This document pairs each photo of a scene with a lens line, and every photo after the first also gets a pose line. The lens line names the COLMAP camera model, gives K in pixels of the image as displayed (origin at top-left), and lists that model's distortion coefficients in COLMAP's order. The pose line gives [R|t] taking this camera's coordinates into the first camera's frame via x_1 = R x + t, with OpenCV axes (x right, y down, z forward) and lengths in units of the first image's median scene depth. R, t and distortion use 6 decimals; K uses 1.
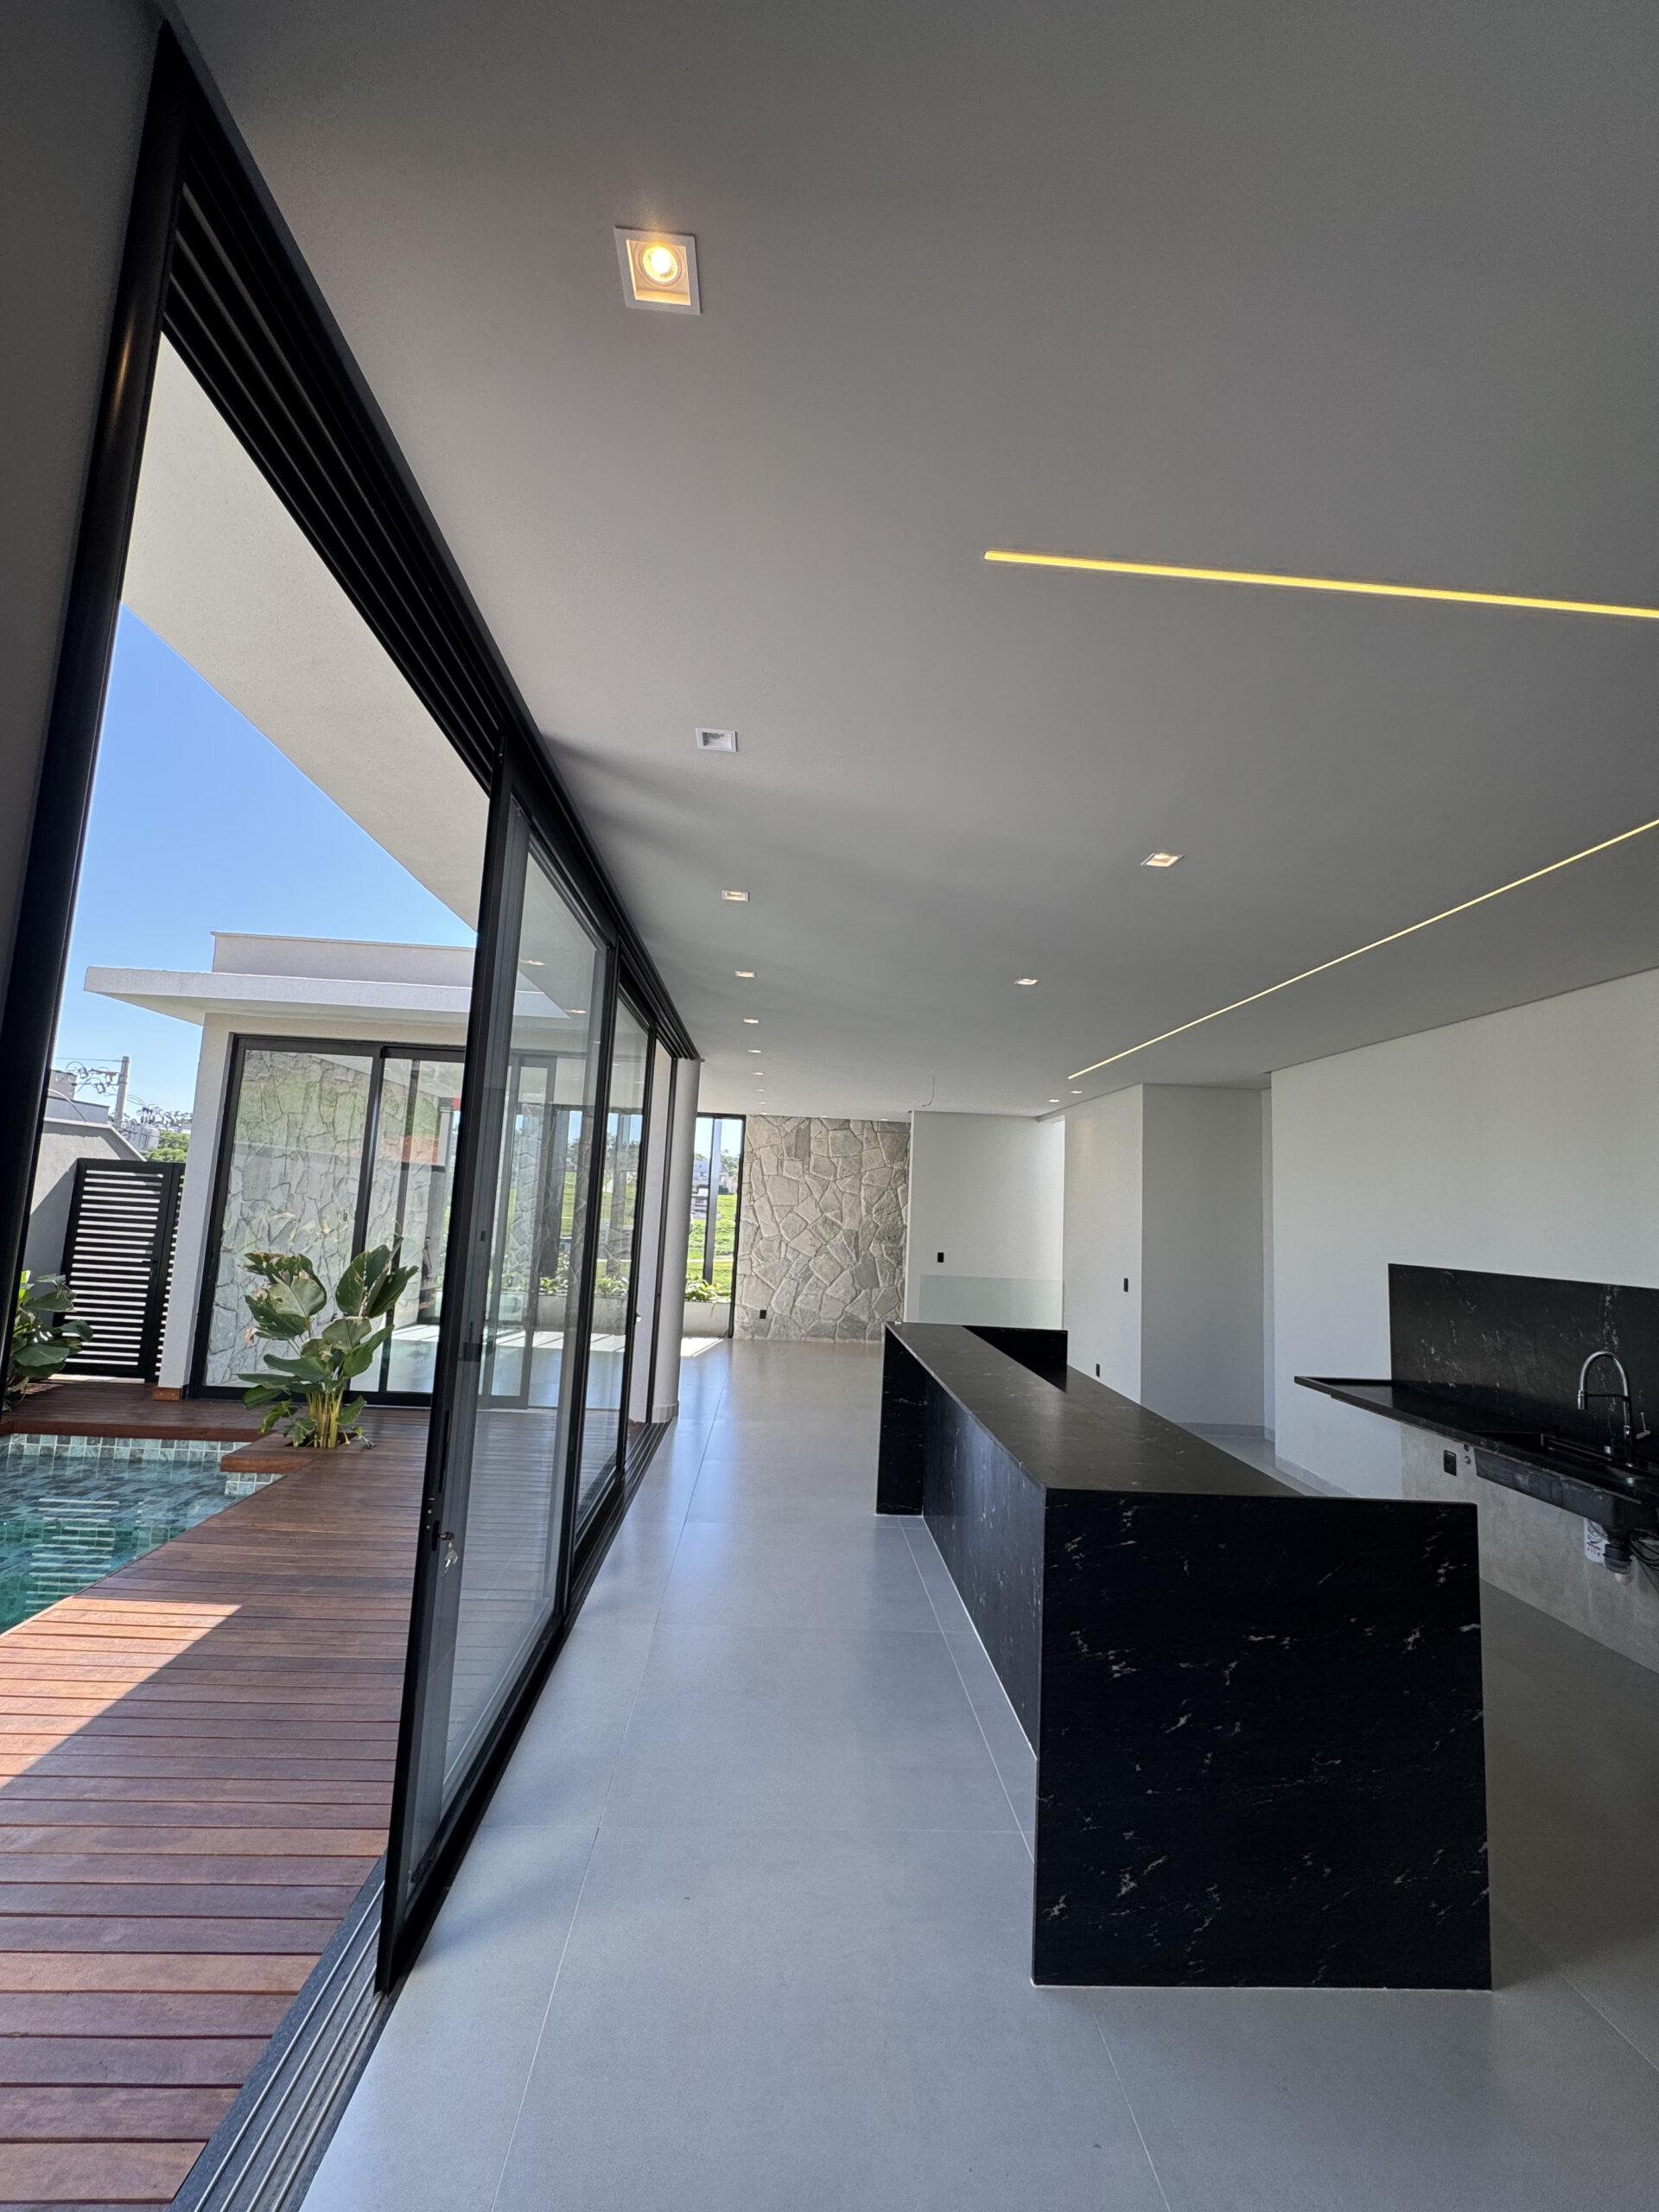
lens RADIAL K [[885.7, 0, 823.4], [0, 885.7, 1104.7], [0, 0, 1]] dist [-0.003065, 0.000260]
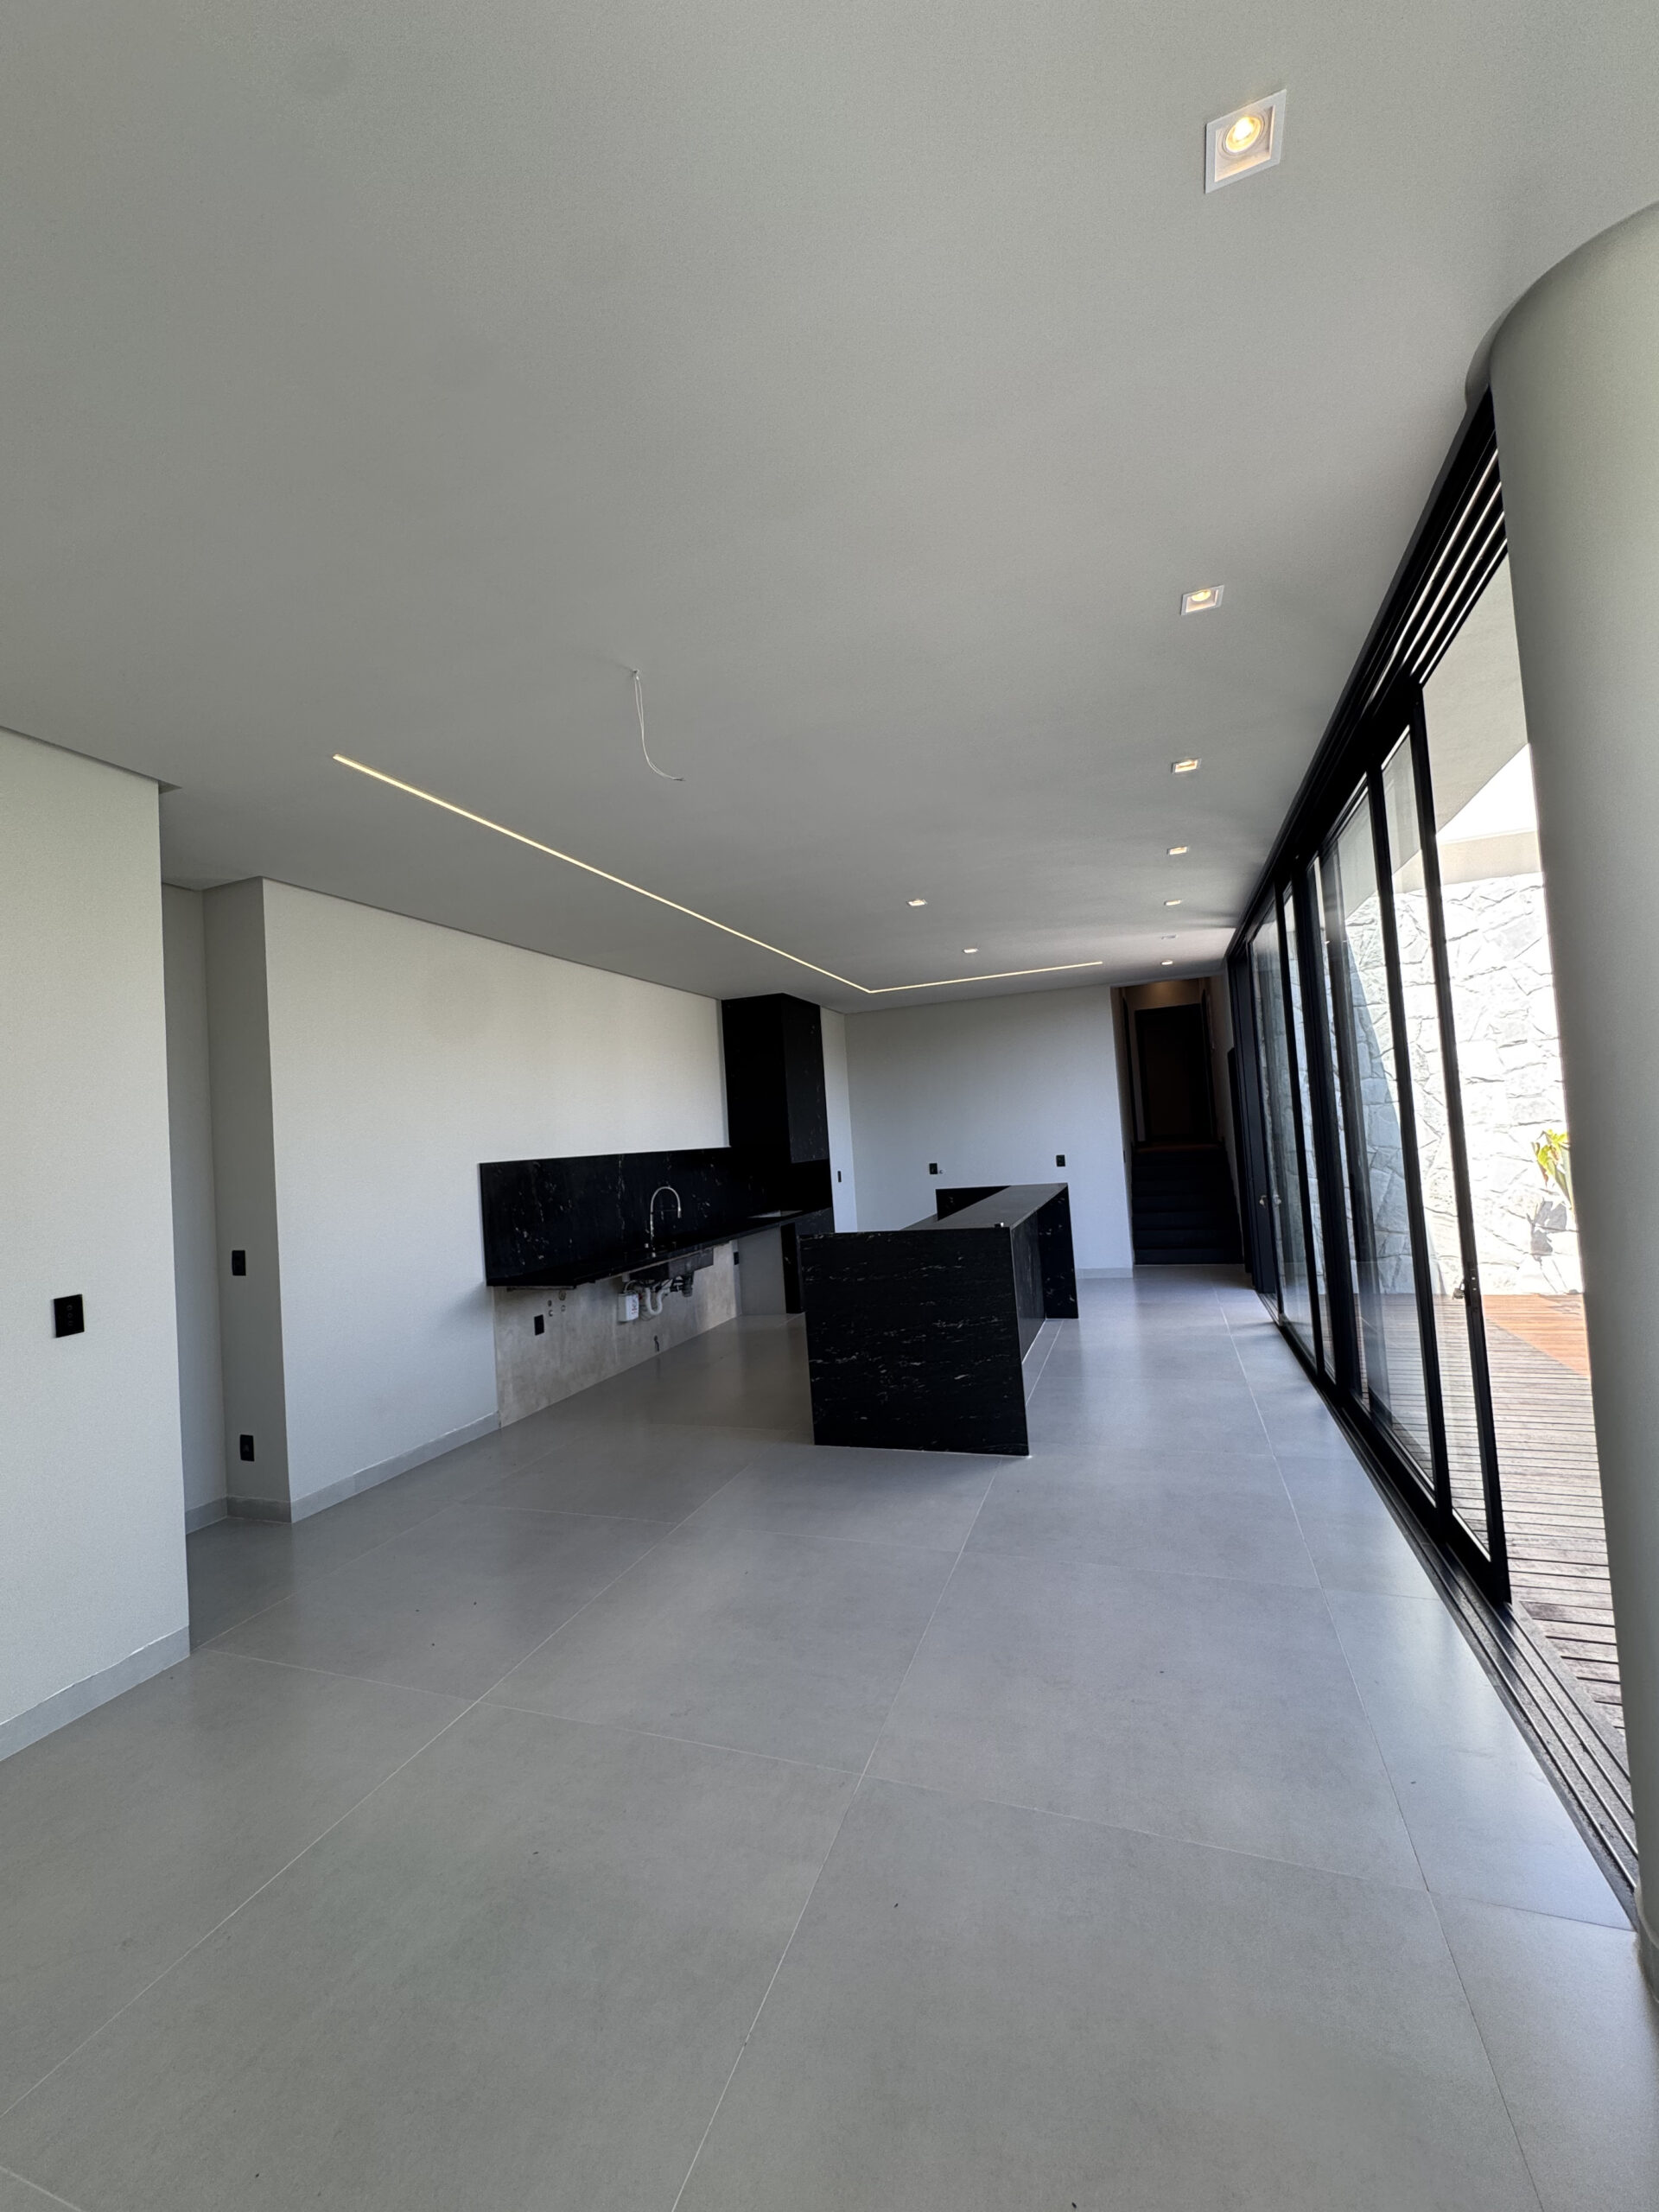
lens RADIAL K [[880.6, 0, 827.8], [0, 880.6, 1104.1], [0, 0, 1]] dist [-0.003601, 0.000000]
pose [[-0.916772, 0.028982, 0.398358, -0.087381], [-0.023734, 0.991649, -0.126767, 0.205686], [-0.398705, -0.125671, -0.908428, 1.562548]]
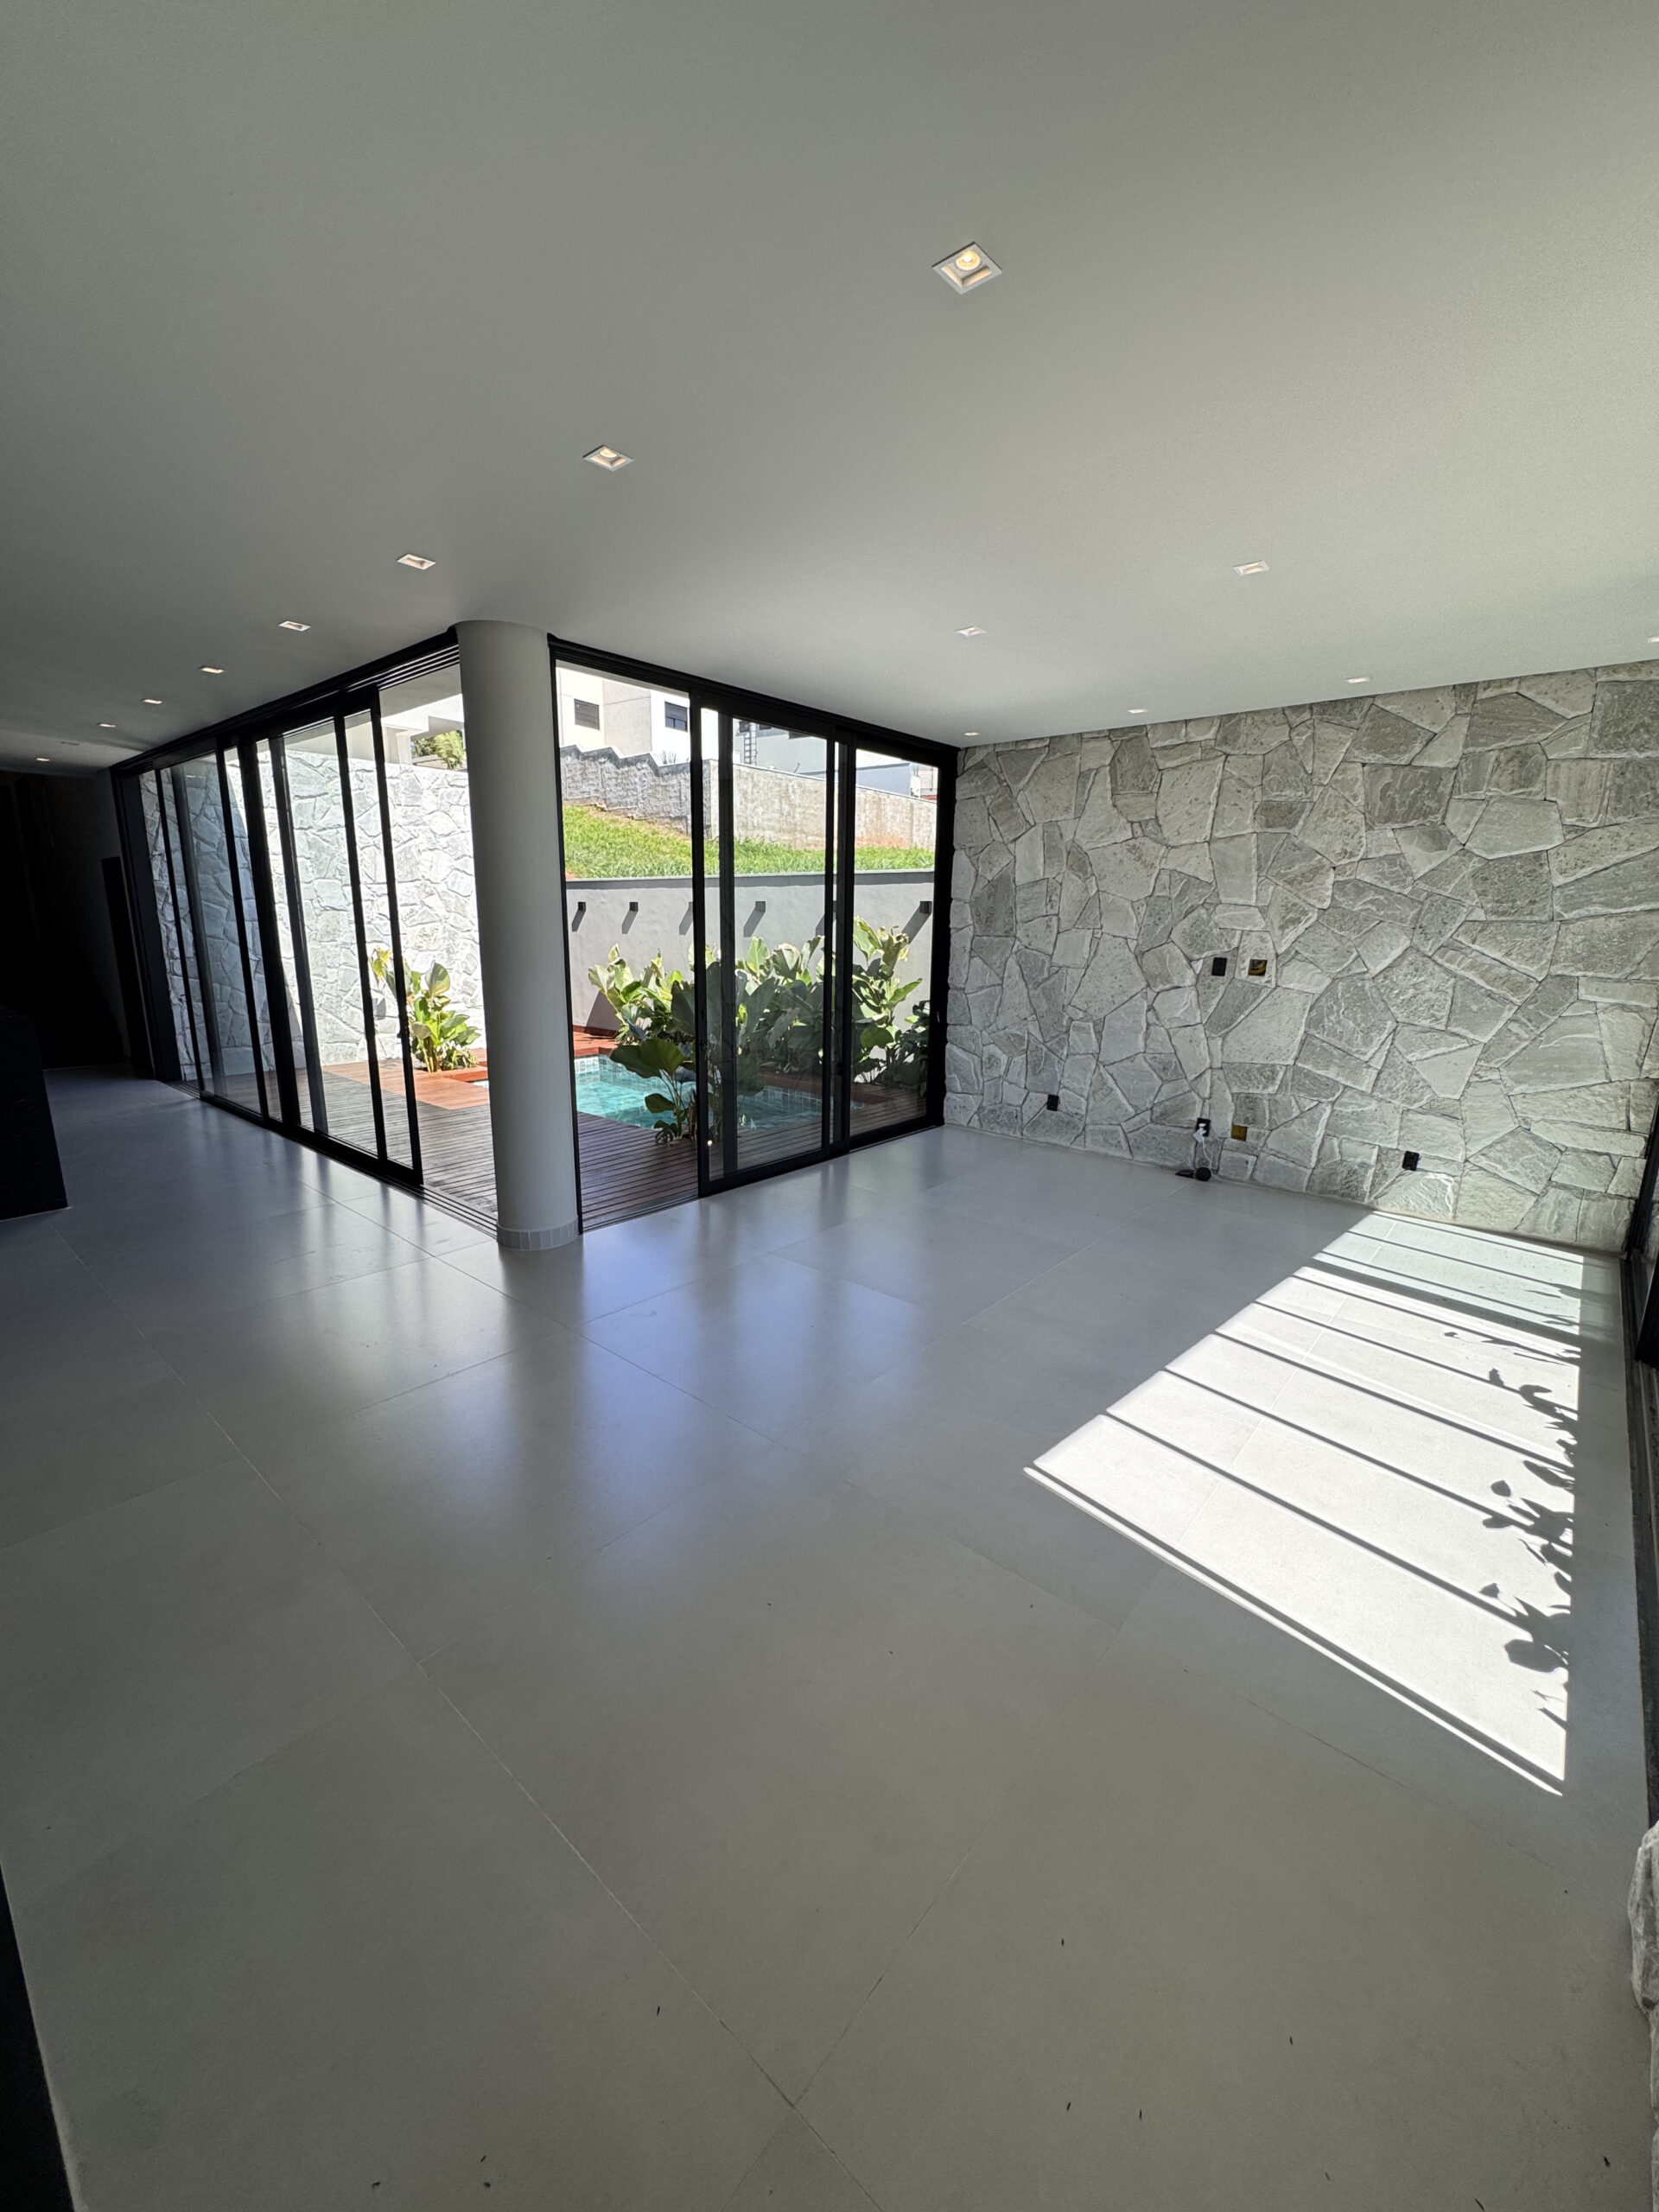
lens RADIAL K [[880.6, 0, 827.8], [0, 880.6, 1104.1], [0, 0, 1]] dist [-0.003601, 0.000000]
pose [[-0.692333, 0.095251, -0.715264, 0.138100], [0.037094, 0.994637, 0.096550, 0.237323], [0.720624, 0.040313, -0.692153, 1.925574]]
